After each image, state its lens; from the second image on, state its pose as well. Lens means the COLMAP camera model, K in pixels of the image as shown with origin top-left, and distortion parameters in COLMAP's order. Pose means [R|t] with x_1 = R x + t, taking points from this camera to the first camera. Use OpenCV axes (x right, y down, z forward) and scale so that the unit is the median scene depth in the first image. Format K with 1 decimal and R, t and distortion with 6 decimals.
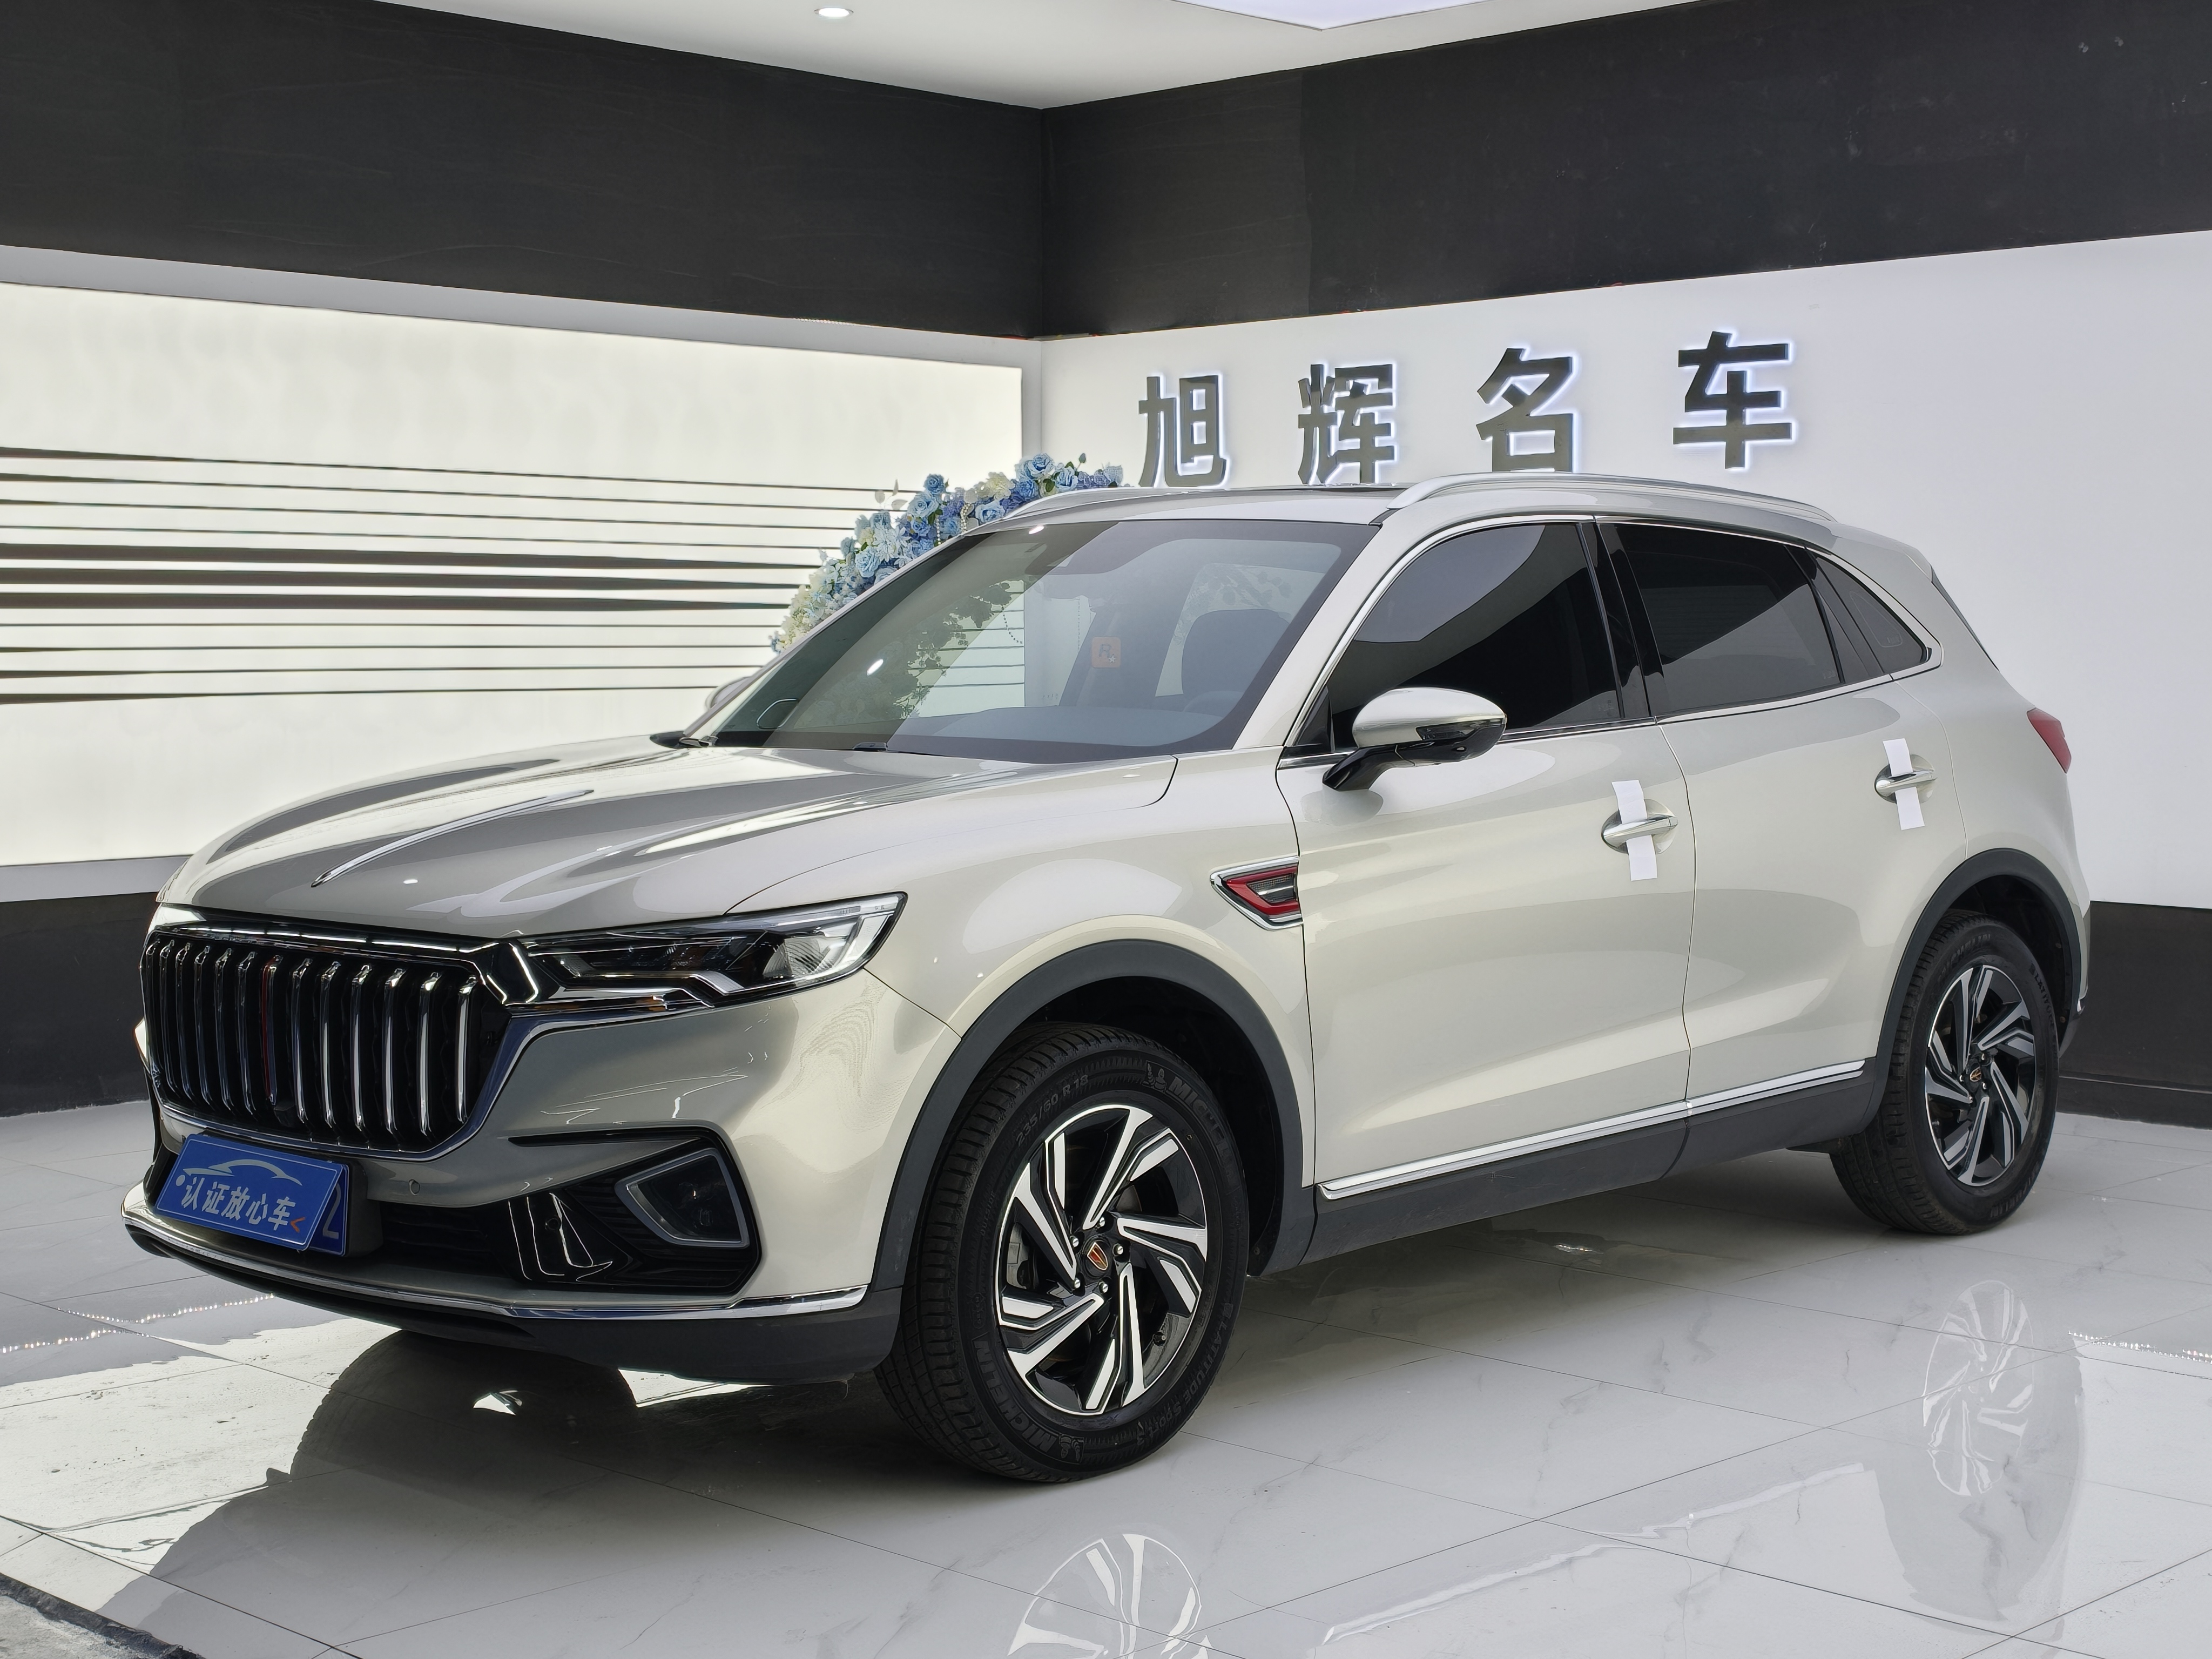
lens RADIAL K [[3250.5, 0, 1109.4], [0, 3250.5, 820.9], [0, 0, 1]] dist [0.082727, 0.000000]
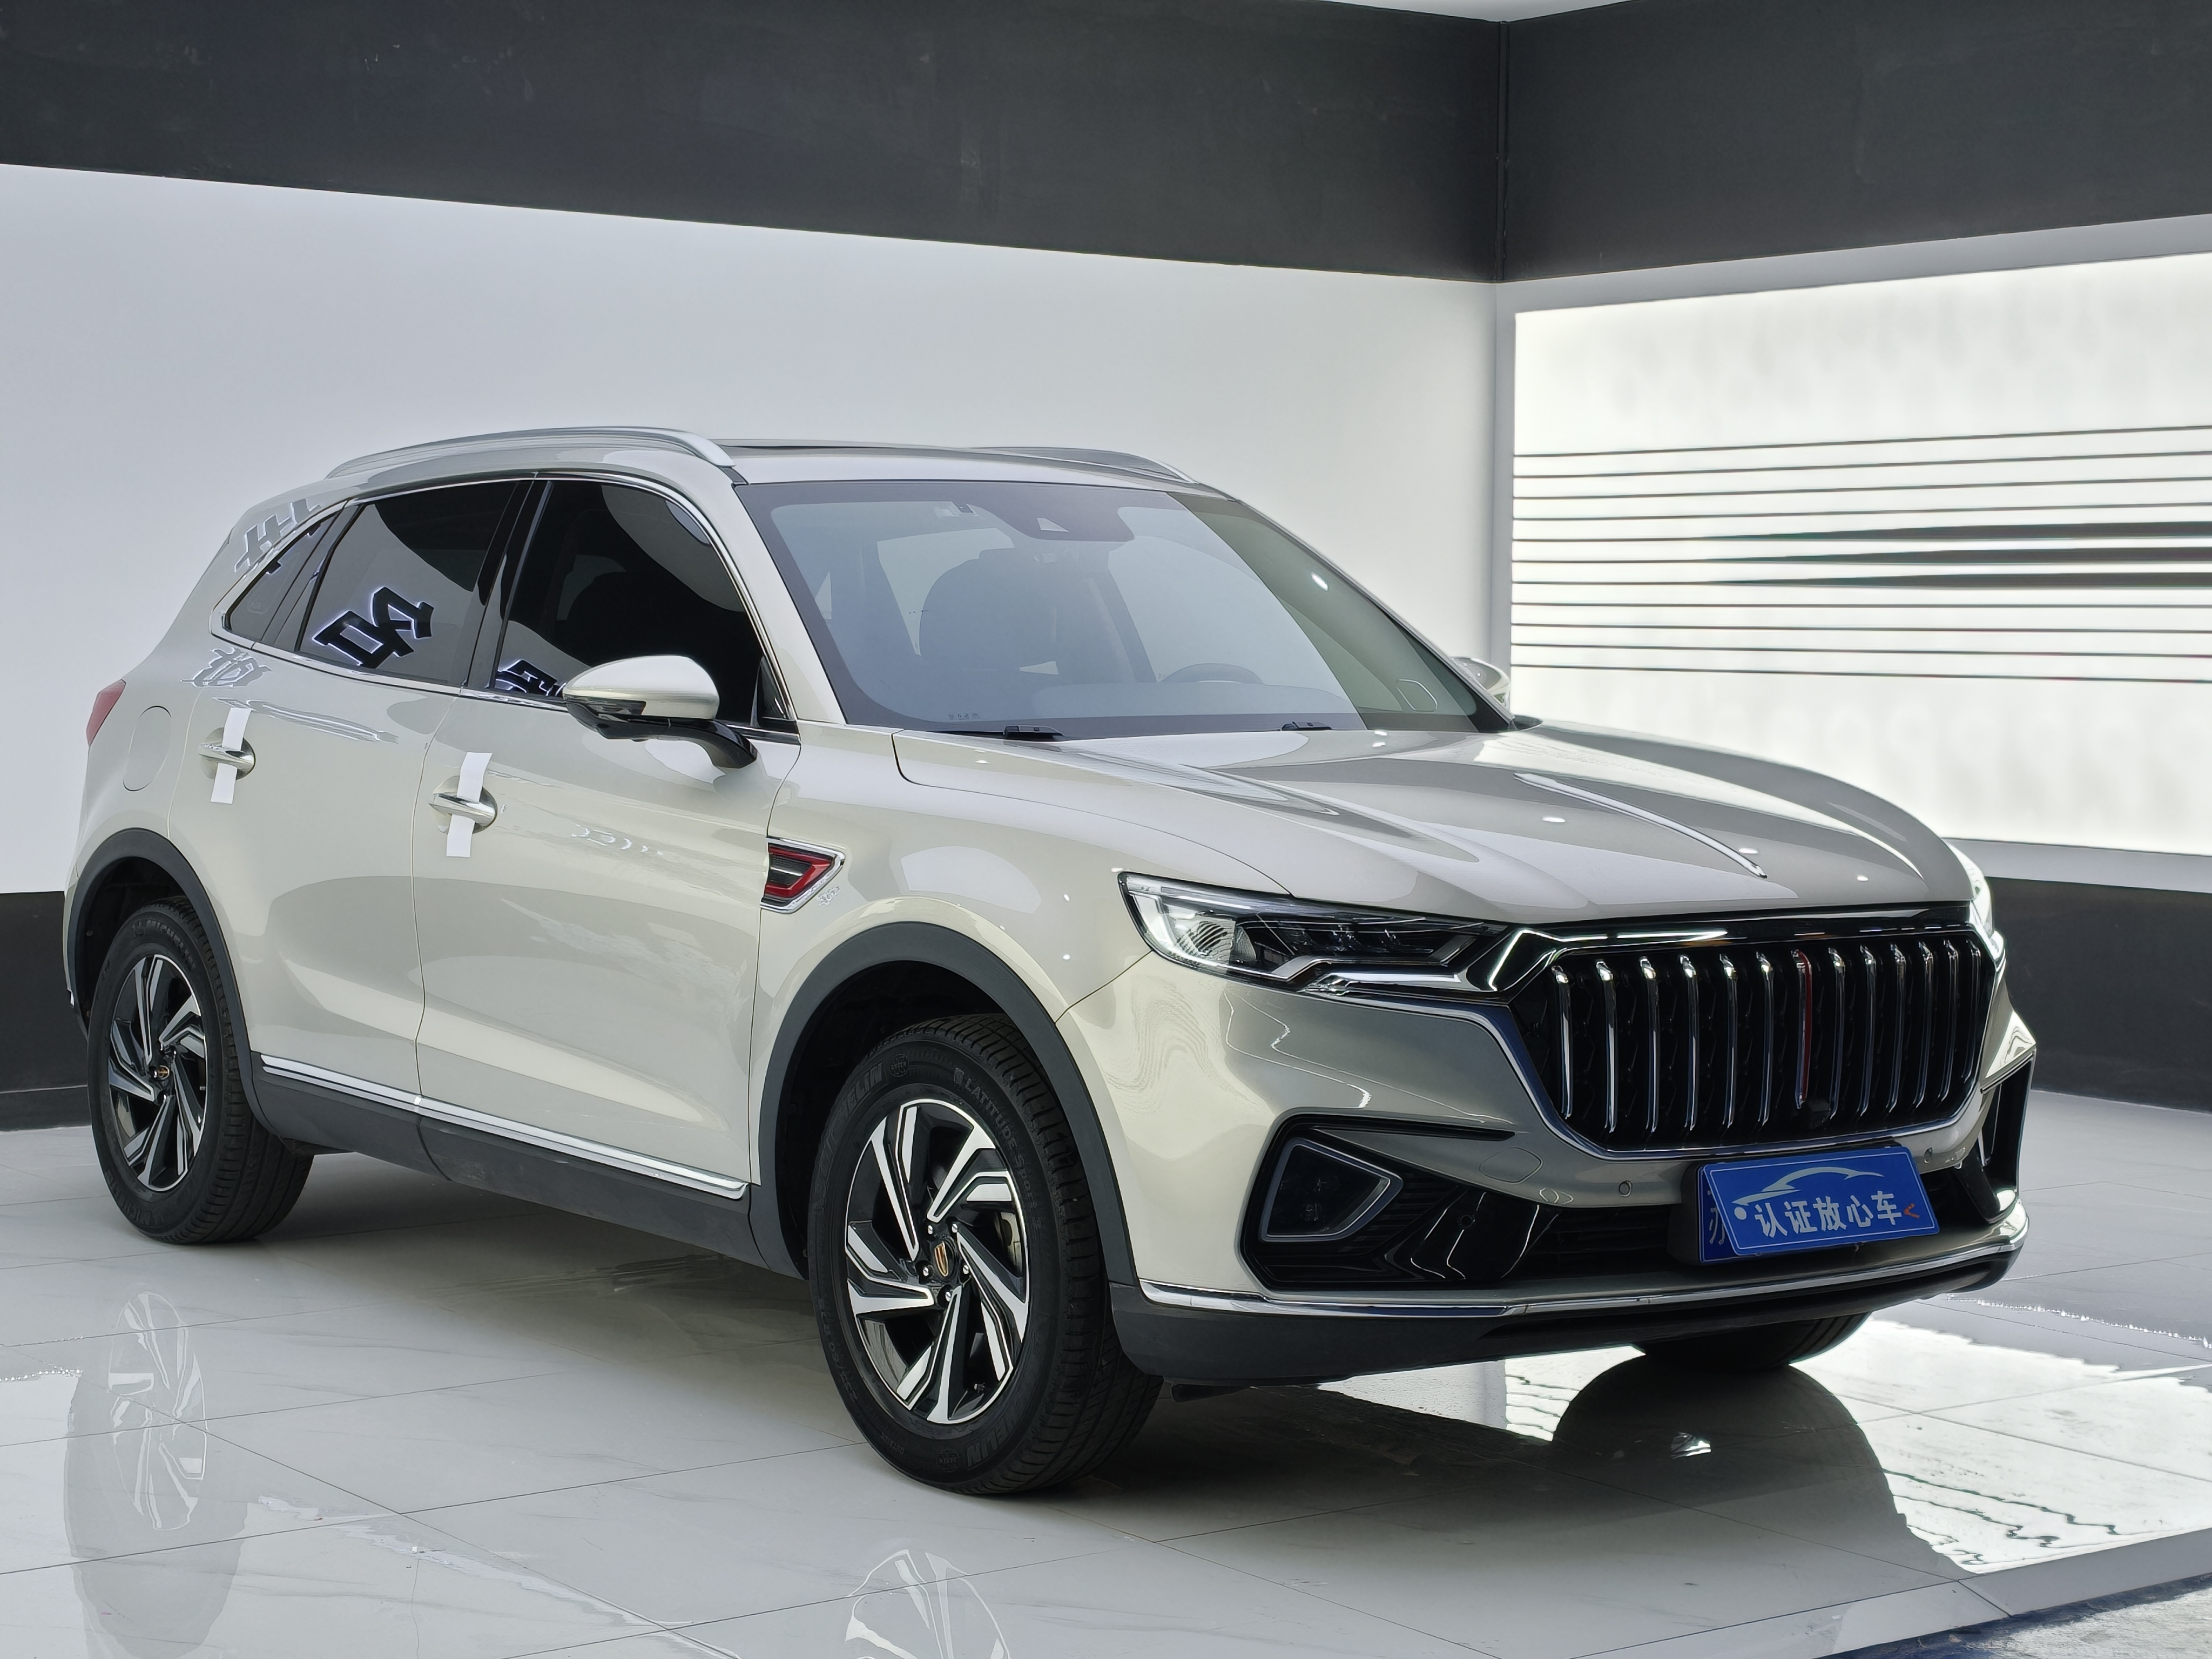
lens RADIAL K [[3893.7, 0, 1106.8], [0, 3893.7, 837.7], [0, 0, 1]] dist [0.180477, 0.000000]
pose [[0.176506, -0.054577, 0.982785, -0.738504], [0.047636, 0.997765, 0.046853, -0.028138], [-0.983146, 0.038546, 0.178711, 0.525144]]
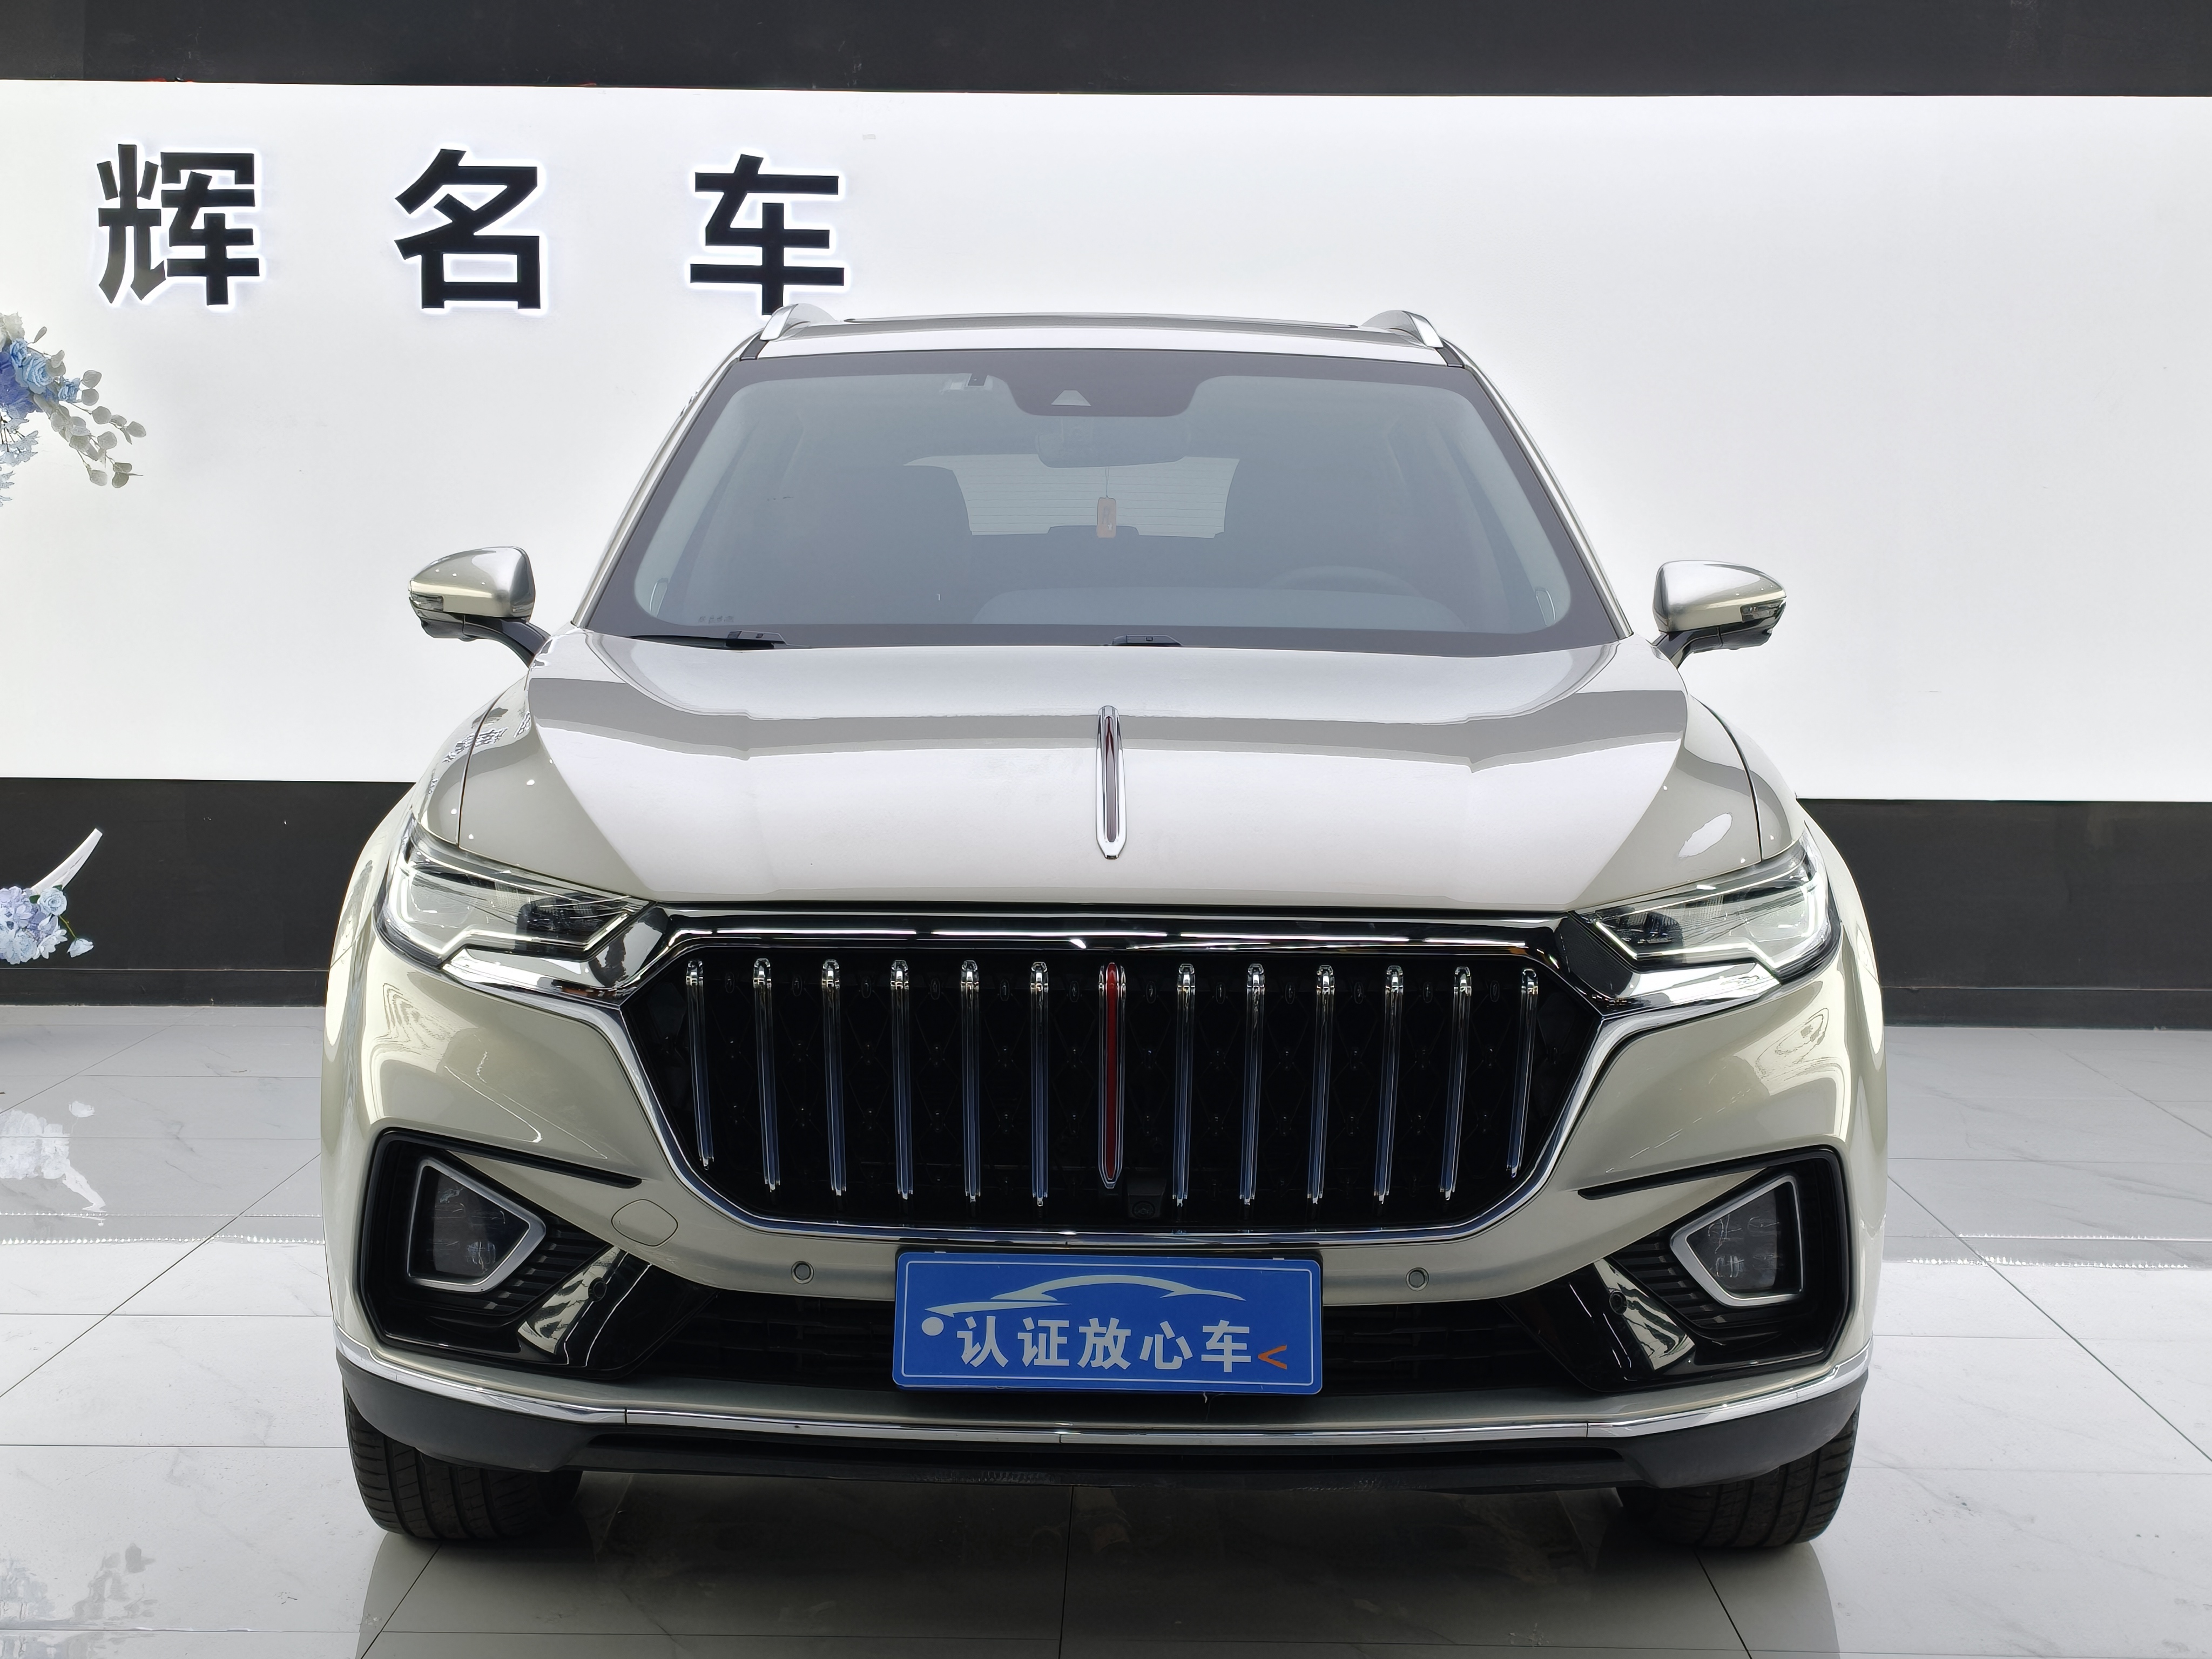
lens RADIAL K [[3509.8, 0, 1088.5], [0, 3509.8, 847.7], [0, 0, 1]] dist [0.092891, 0.000000]
pose [[0.729425, -0.049652, 0.682257, -0.388035], [0.025055, 0.998632, 0.045890, -0.007592], [-0.683602, -0.016380, 0.729671, 0.254611]]
